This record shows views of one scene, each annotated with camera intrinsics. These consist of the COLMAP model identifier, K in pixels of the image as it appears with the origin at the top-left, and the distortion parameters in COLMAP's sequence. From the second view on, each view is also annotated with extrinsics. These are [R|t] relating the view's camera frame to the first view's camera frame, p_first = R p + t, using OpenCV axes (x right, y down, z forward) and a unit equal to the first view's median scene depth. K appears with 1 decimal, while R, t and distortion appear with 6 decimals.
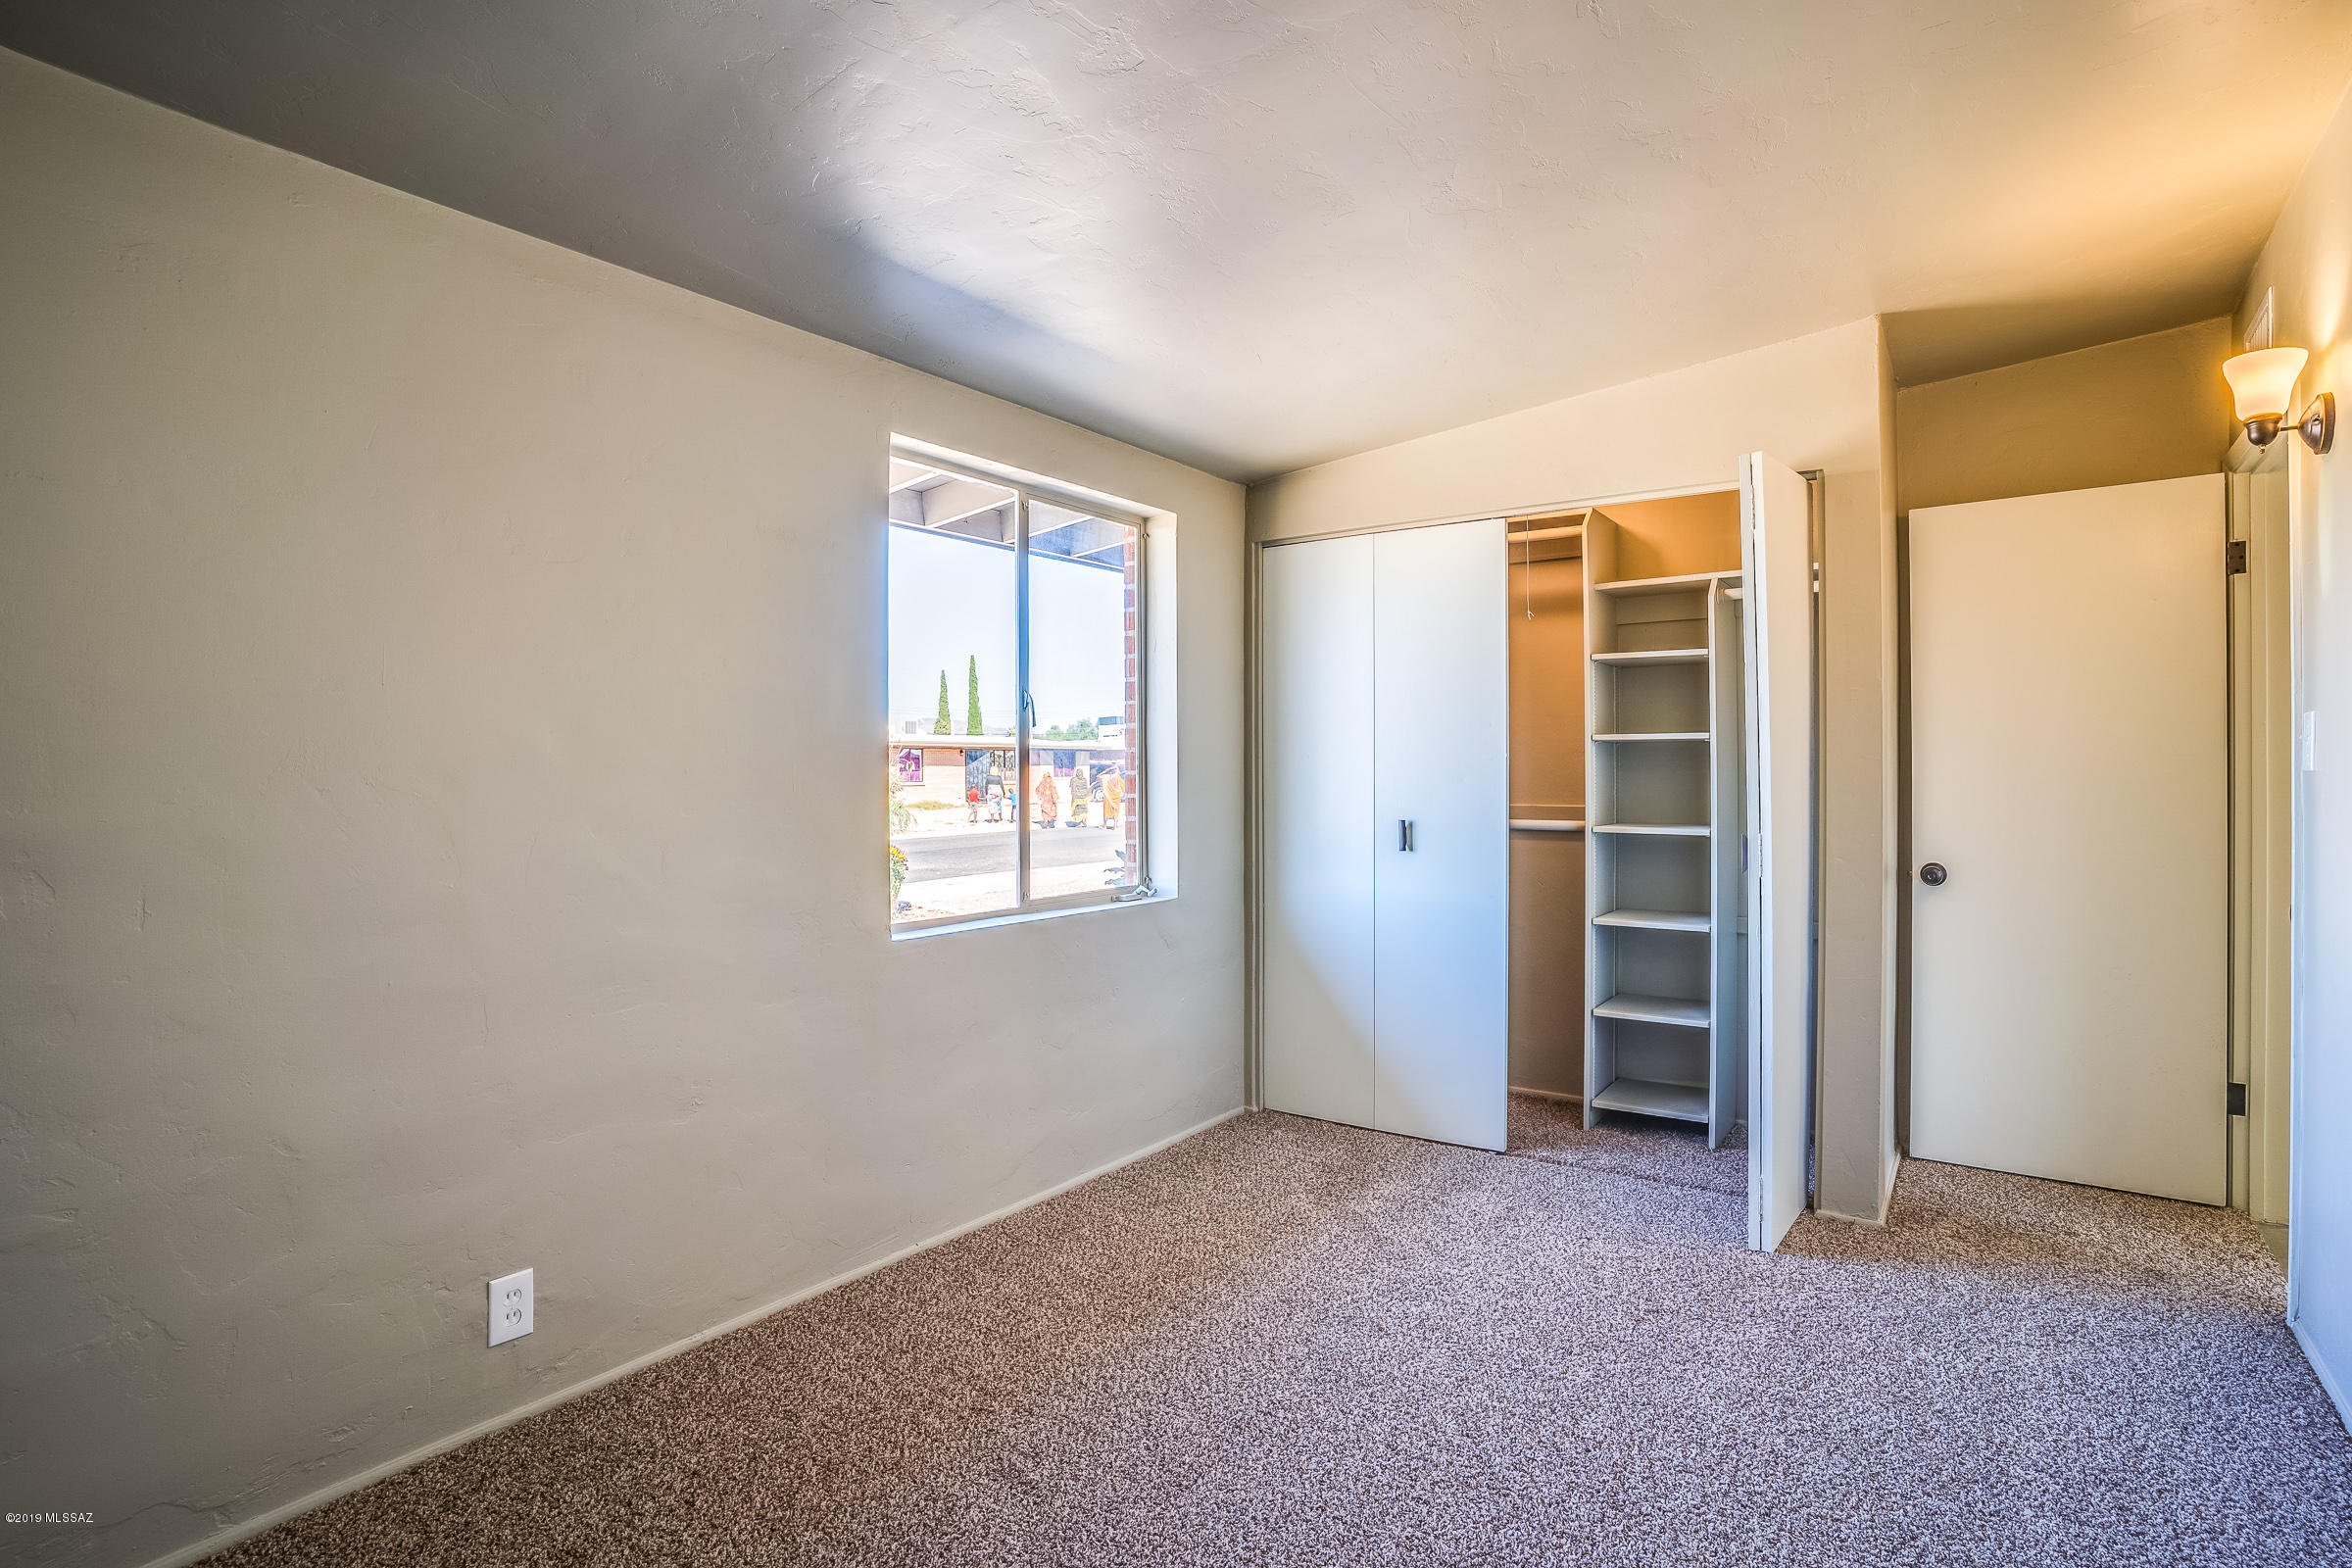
lens RADIAL K [[1174.3, 0, 1178.9], [0, 1174.3, 788.3], [0, 0, 1]] dist [-0.083499, 0.039873]
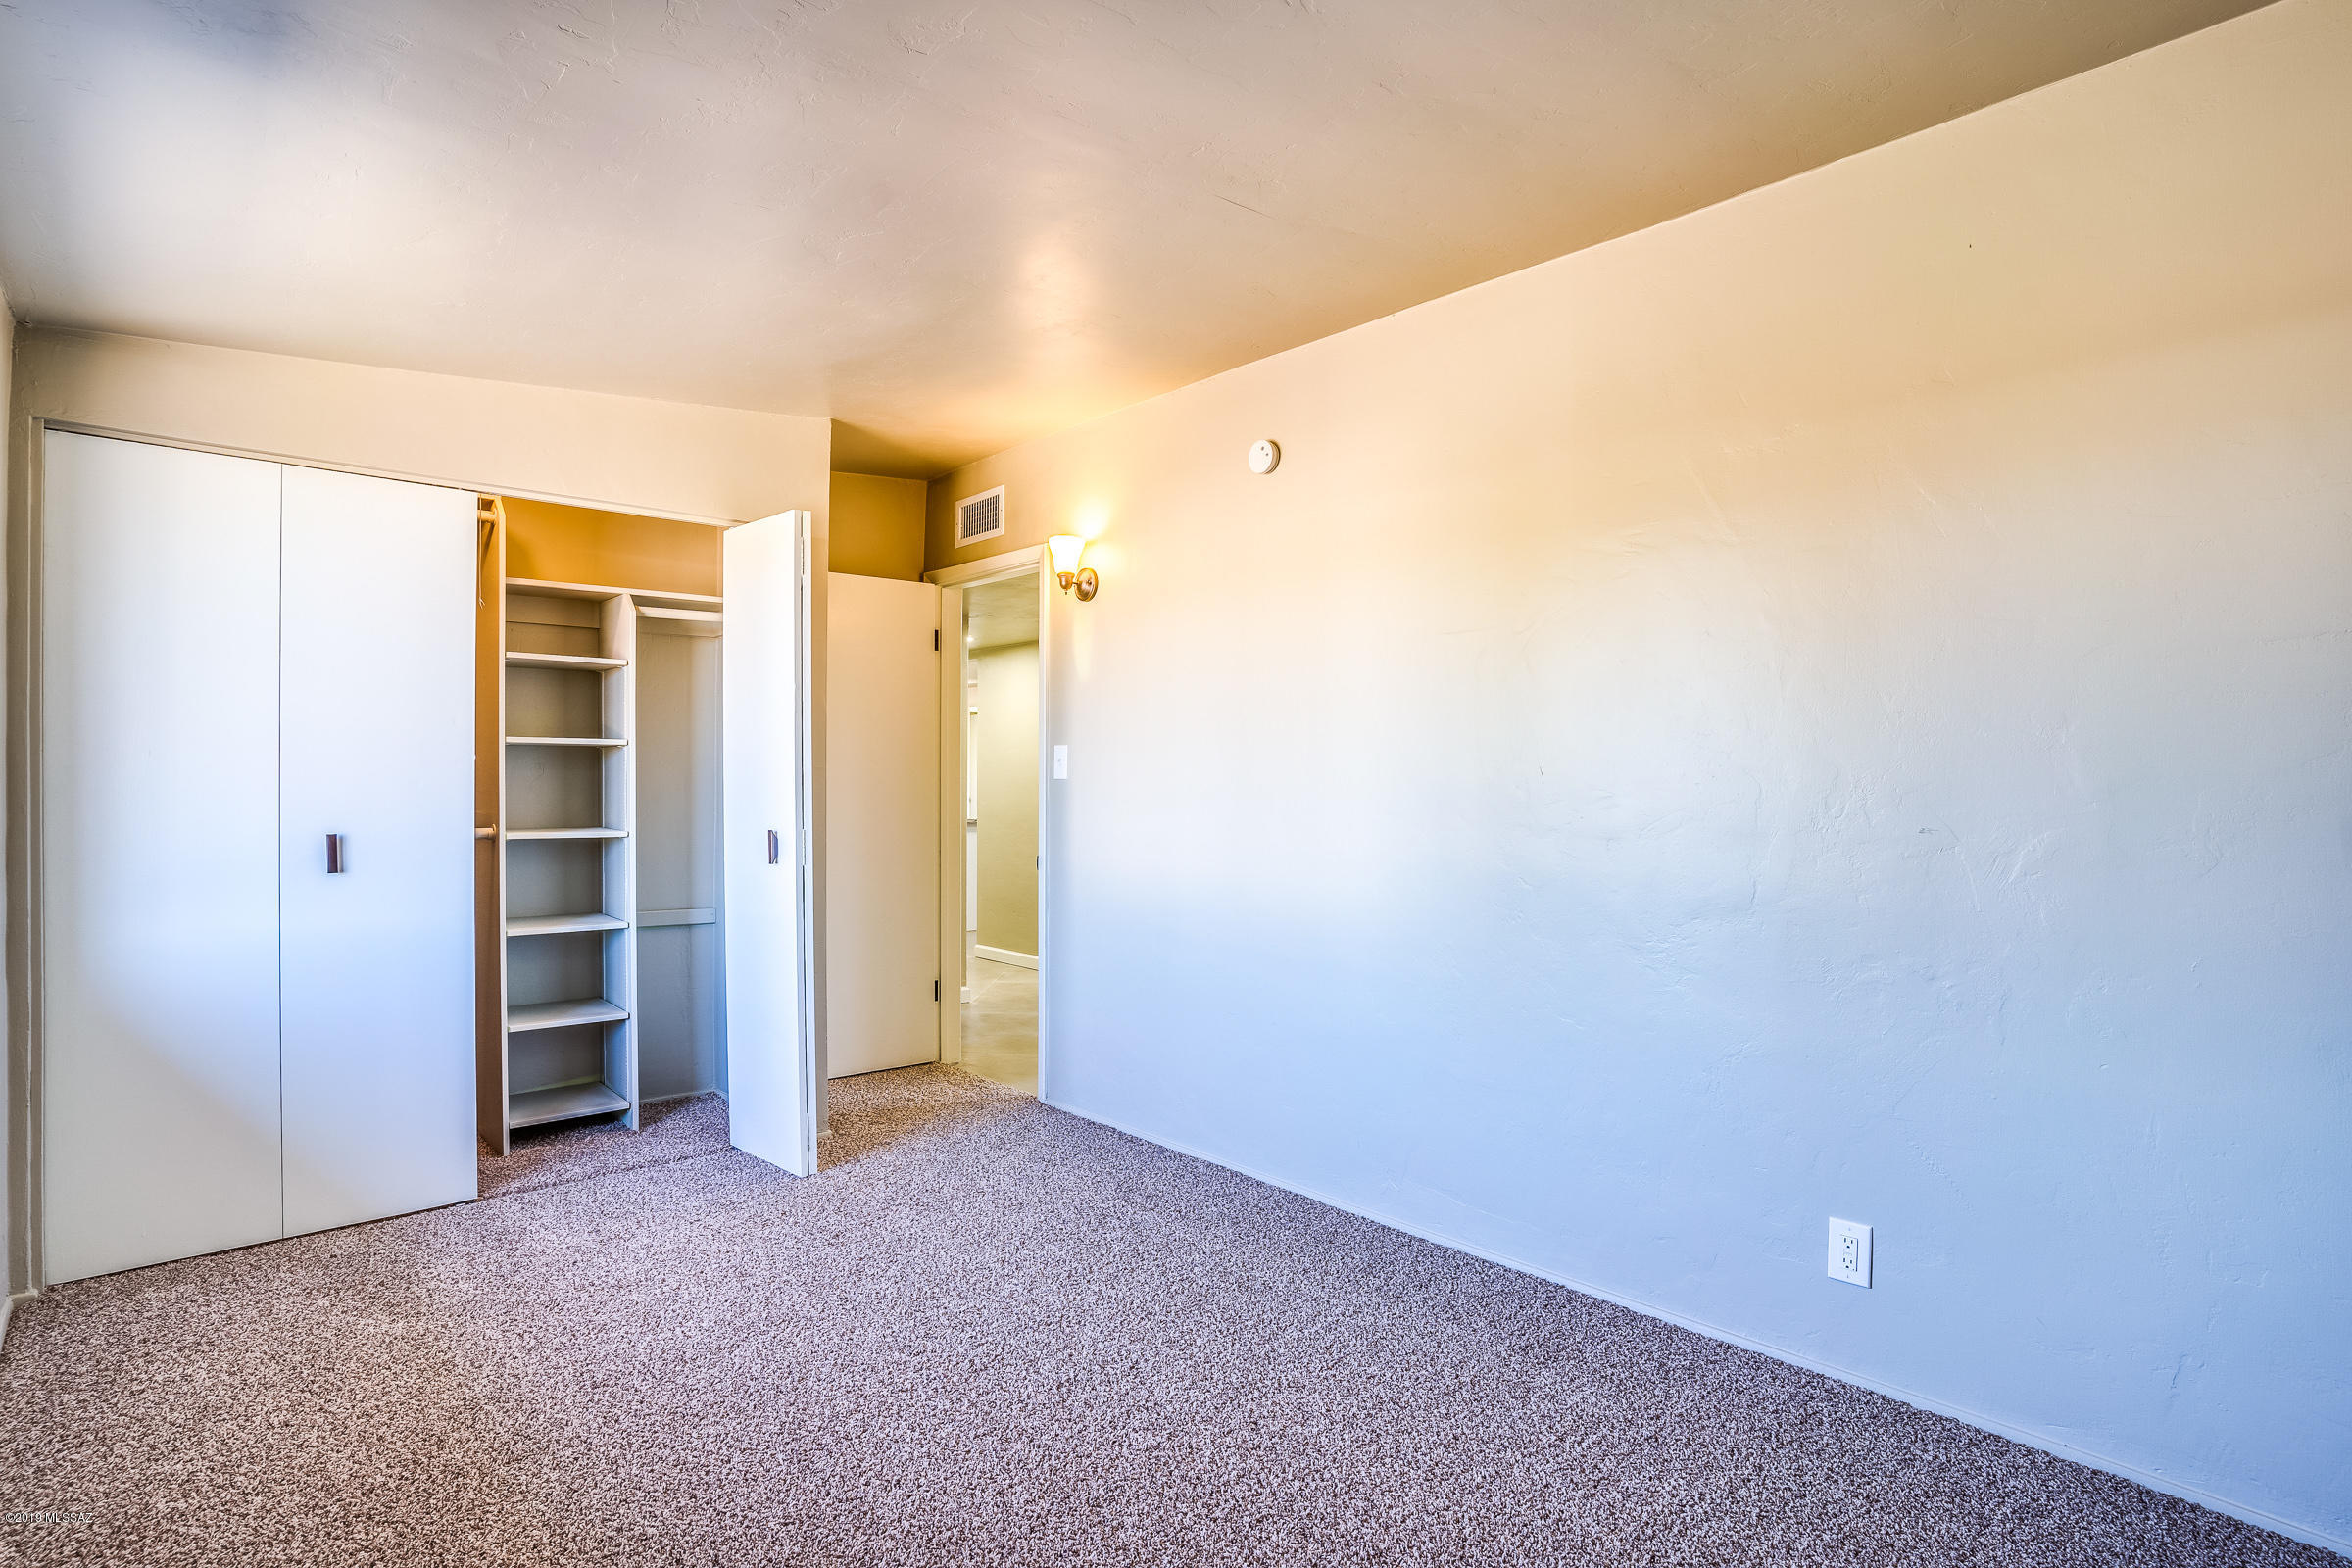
lens RADIAL K [[1165.6, 0, 1150.1], [0, 1165.6, 802.8], [0, 0, 1]] dist [-0.060040, 0.029481]
pose [[0.224556, -0.014110, 0.974359, -0.482893], [0.006351, 0.999895, 0.013016, -0.001085], [-0.974441, 0.003265, 0.224622, 0.306682]]
